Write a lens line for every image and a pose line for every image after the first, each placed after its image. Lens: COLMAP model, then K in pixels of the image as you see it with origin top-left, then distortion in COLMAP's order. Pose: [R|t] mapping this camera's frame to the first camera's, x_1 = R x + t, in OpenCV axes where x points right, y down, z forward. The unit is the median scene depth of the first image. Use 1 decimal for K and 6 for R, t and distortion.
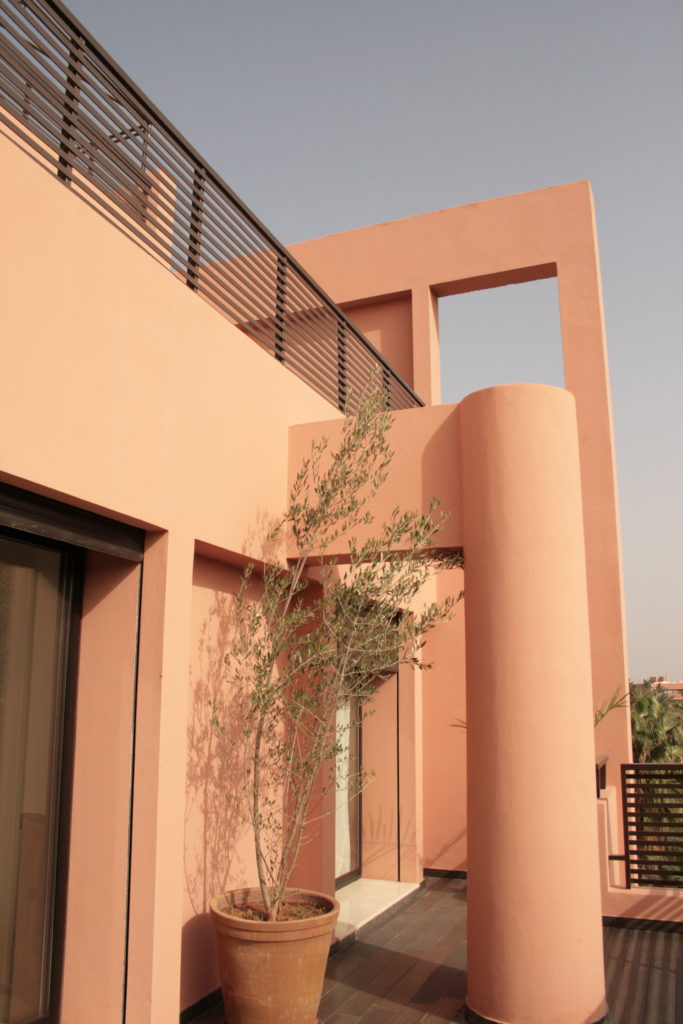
lens RADIAL K [[850.4, 0, 339.4], [0, 850.4, 510.9], [0, 0, 1]] dist [-0.158843, 0.126451]
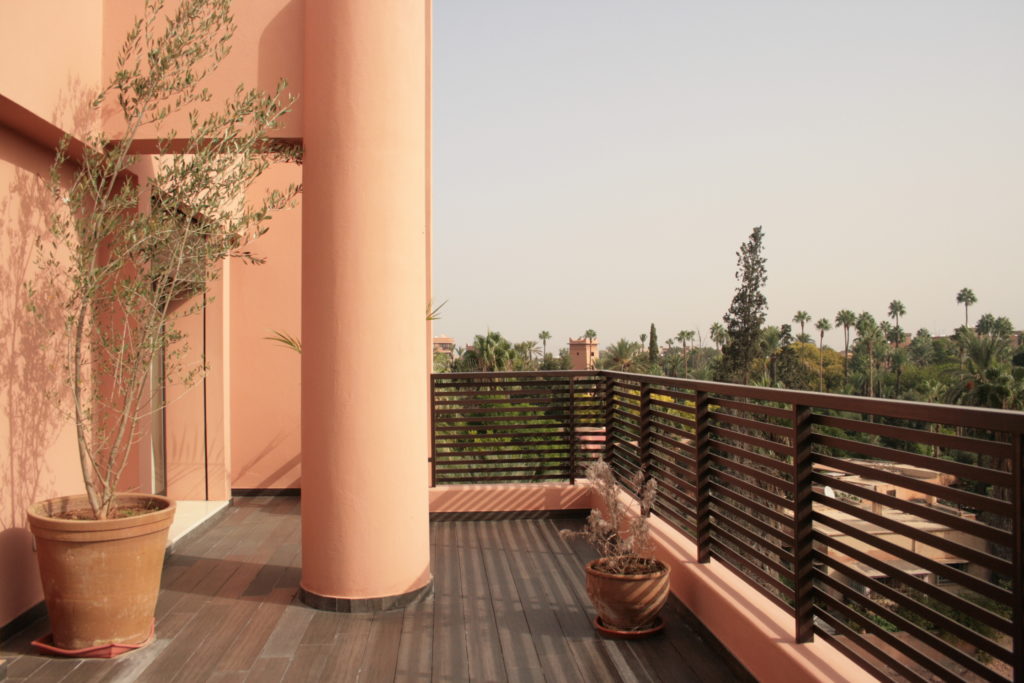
lens RADIAL K [[850.4, 0, 516.0], [0, 850.4, 339.0], [0, 0, 1]] dist [-0.158843, 0.126451]
pose [[0.890783, -0.006751, 0.454379, -0.072583], [-0.086039, 0.979299, 0.183224, 0.072267], [-0.446210, -0.202307, 0.871762, 0.021227]]
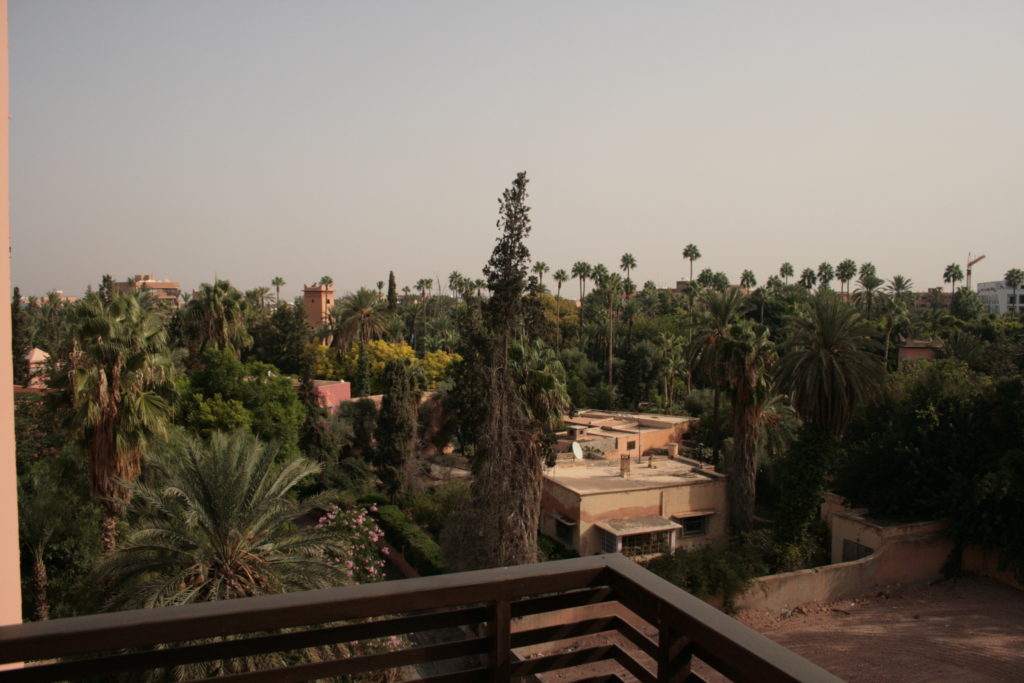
lens RADIAL K [[850.4, 0, 515.9], [0, 850.4, 342.6], [0, 0, 1]] dist [-0.158843, 0.126451]
pose [[0.709449, -0.040622, 0.703585, 0.419345], [-0.154208, 0.965198, 0.211219, 0.203051], [-0.687679, -0.258348, 0.678494, 0.998771]]
